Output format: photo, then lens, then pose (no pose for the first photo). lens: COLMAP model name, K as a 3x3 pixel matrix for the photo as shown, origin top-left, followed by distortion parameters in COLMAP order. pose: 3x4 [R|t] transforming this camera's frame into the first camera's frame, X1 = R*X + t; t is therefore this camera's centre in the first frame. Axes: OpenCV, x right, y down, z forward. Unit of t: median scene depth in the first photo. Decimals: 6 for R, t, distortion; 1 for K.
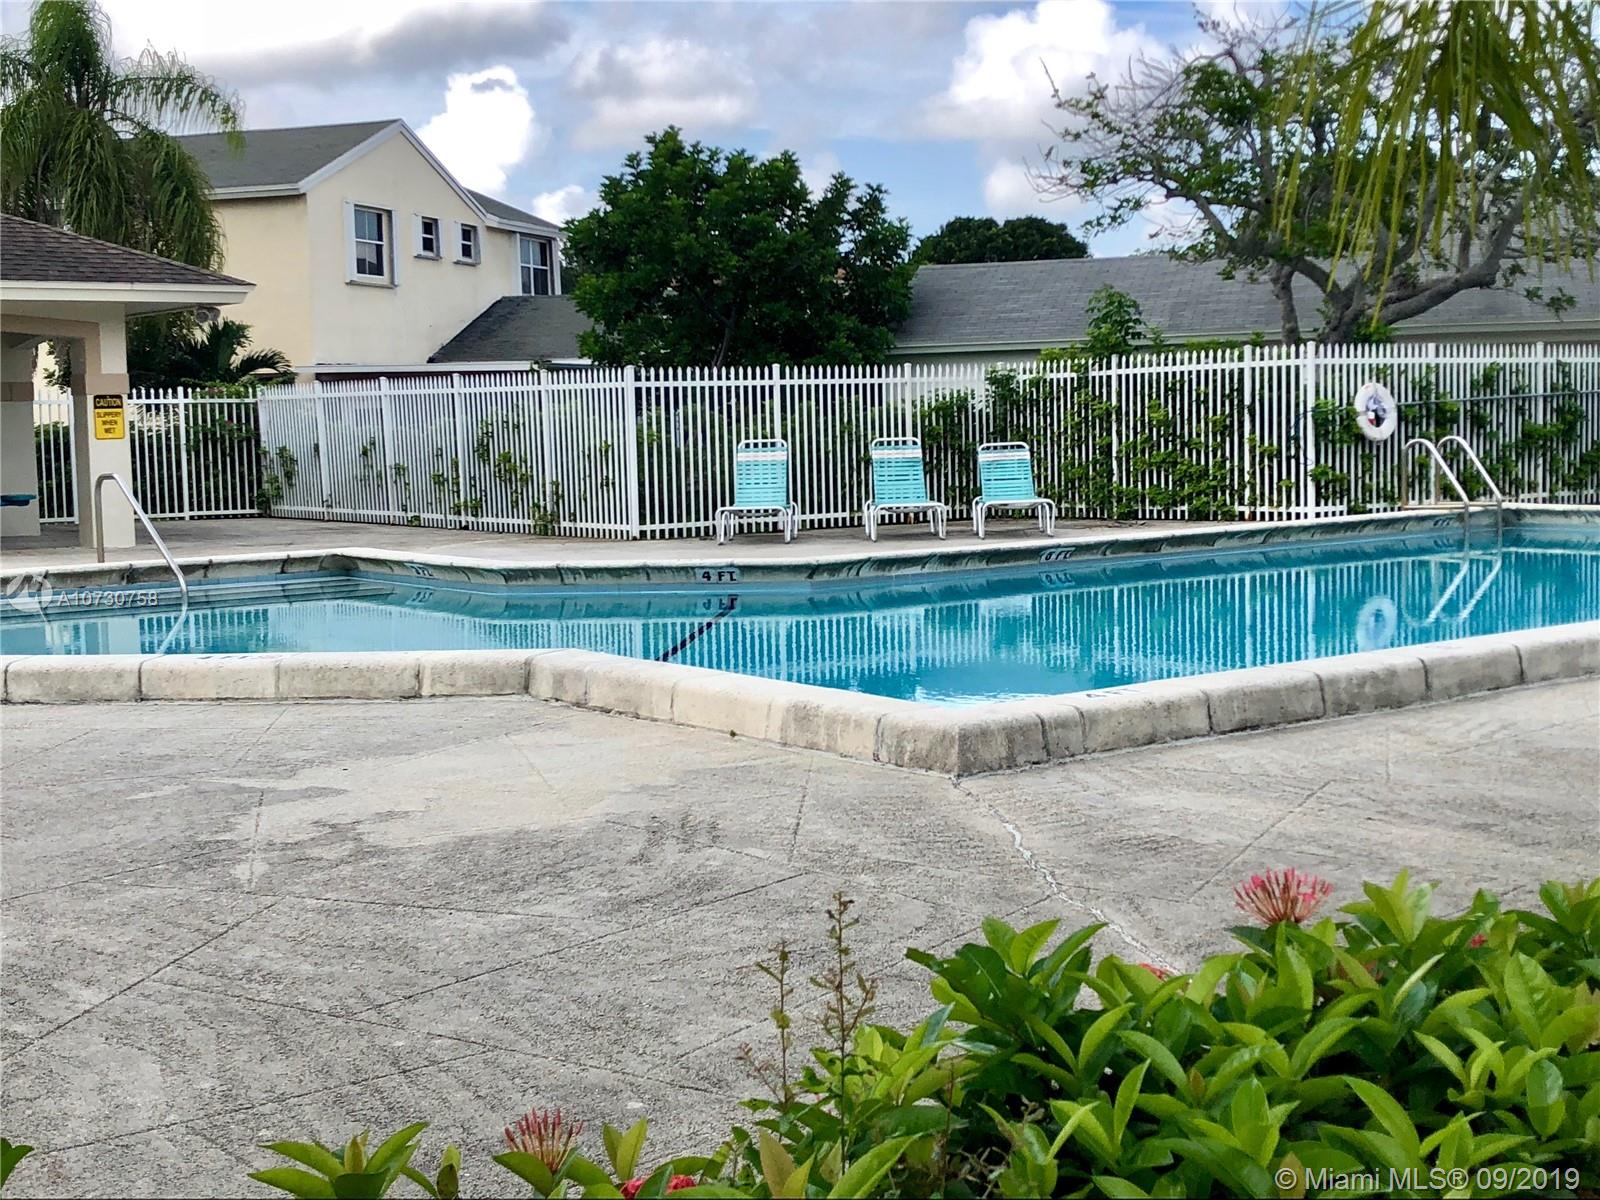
lens RADIAL K [[1981.8, 0, 800.0], [0, 1981.8, 600.0], [0, 0, 1]] dist [0.148023, -0.054567]
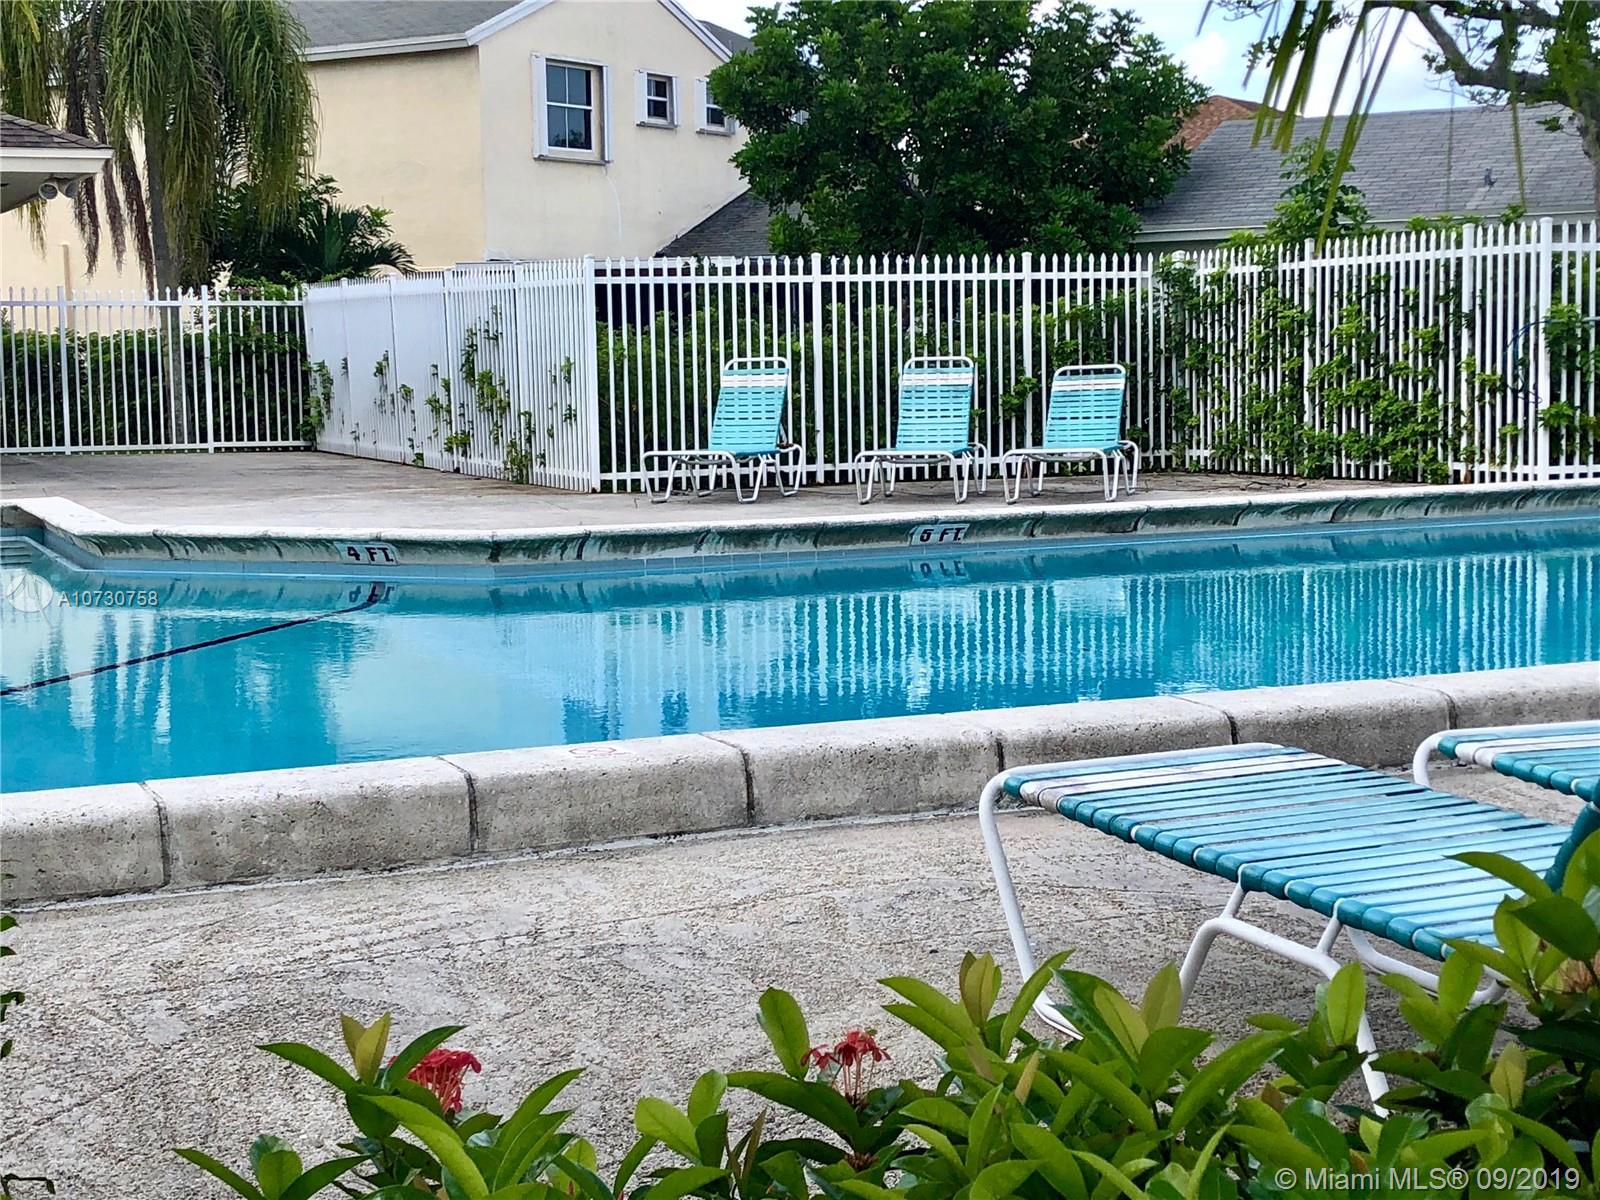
lens RADIAL K [[2423.8, 0, 800.0], [0, 2423.8, 600.0], [0, 0, 1]] dist [0.146544, -0.129640]
pose [[0.973645, 0.032444, -0.225751, 0.190420], [-0.028235, 0.999362, 0.021853, -0.012107], [0.226316, -0.014903, 0.973940, 0.139166]]
